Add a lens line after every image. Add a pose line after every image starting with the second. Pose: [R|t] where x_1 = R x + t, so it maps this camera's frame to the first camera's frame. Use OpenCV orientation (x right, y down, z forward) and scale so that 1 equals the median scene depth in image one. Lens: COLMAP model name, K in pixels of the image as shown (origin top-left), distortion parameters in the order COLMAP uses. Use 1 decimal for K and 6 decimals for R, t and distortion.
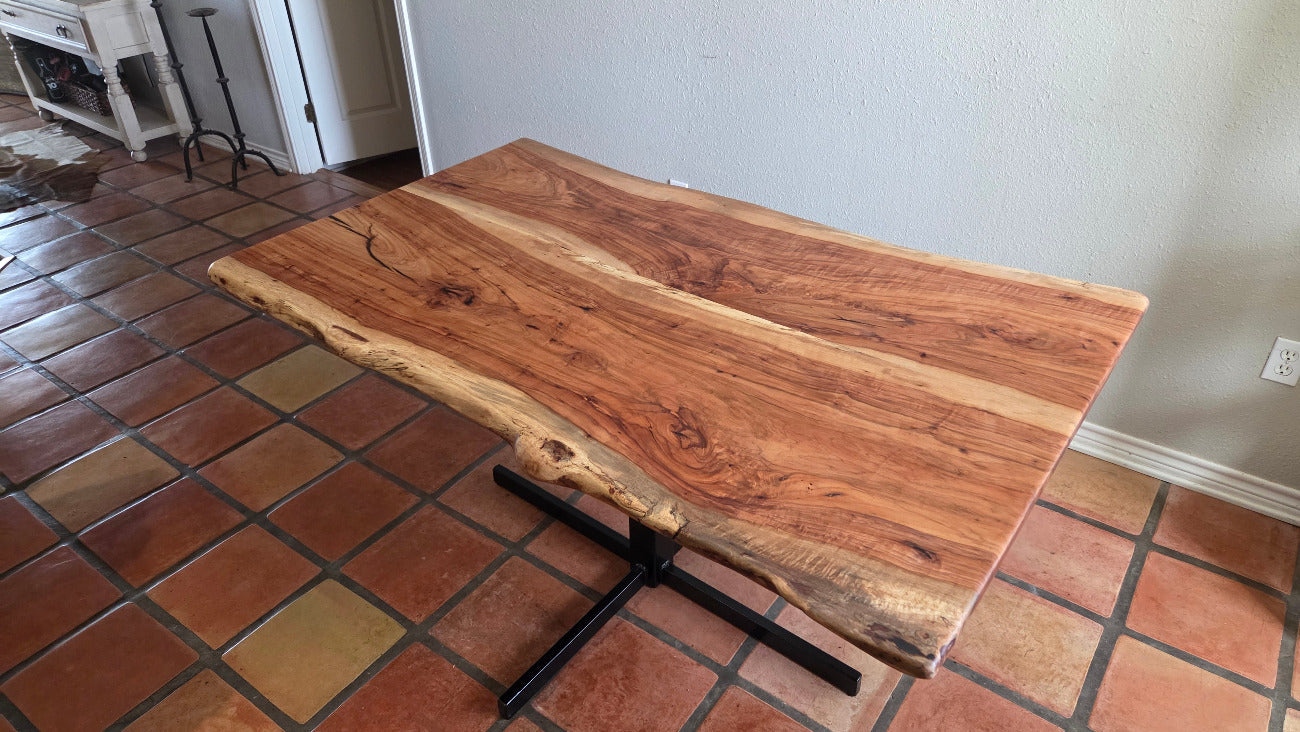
lens RADIAL K [[860.4, 0, 650.0], [0, 860.4, 366.0], [0, 0, 1]] dist [-0.000204, -0.000081]
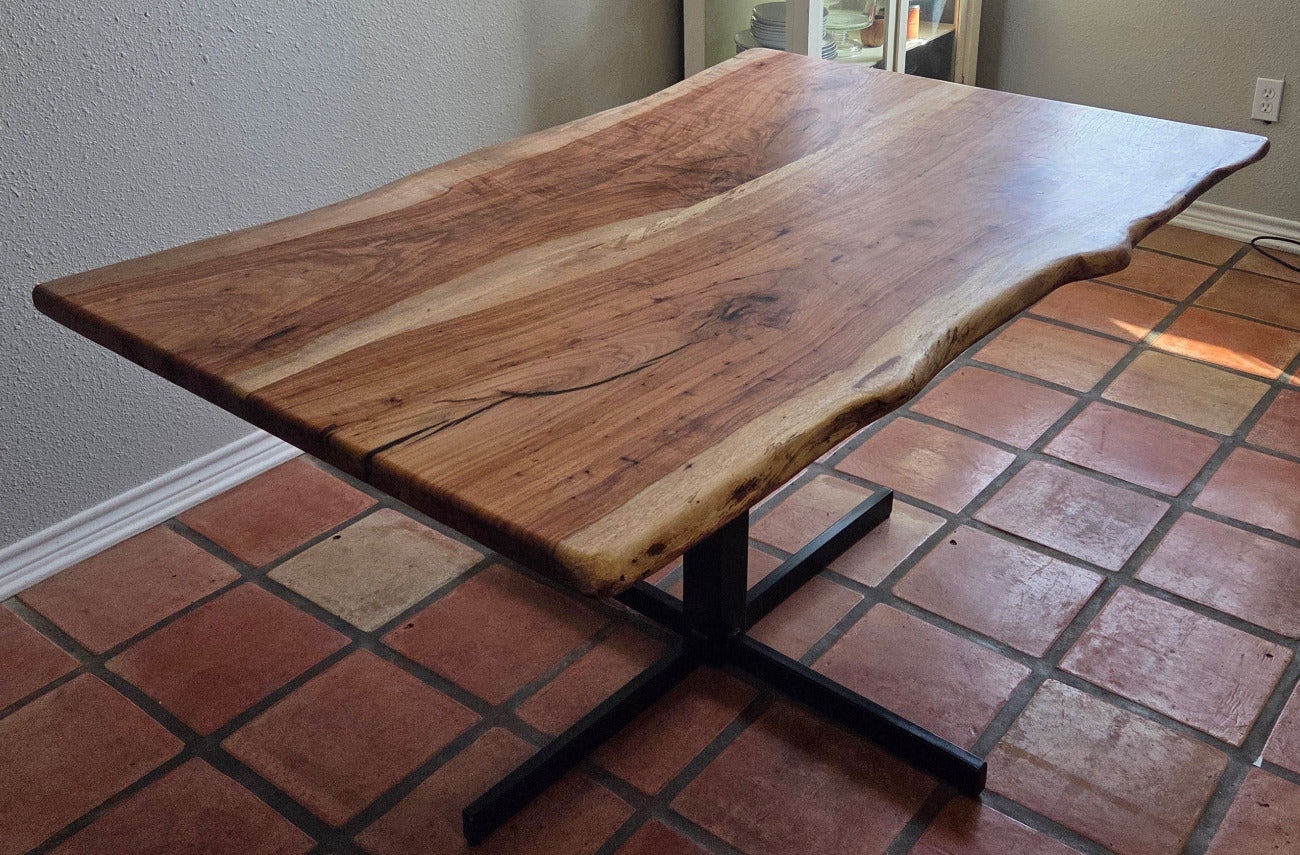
lens RADIAL K [[1302.7, 0, 650.0], [0, 1302.7, 427.5], [0, 0, 1]] dist [0.091316, 0.002324]
pose [[0.035495, -0.471942, 0.880915, -0.968479], [0.570169, 0.733496, 0.369989, -0.359143], [-0.820761, 0.489137, 0.295122, 0.734656]]
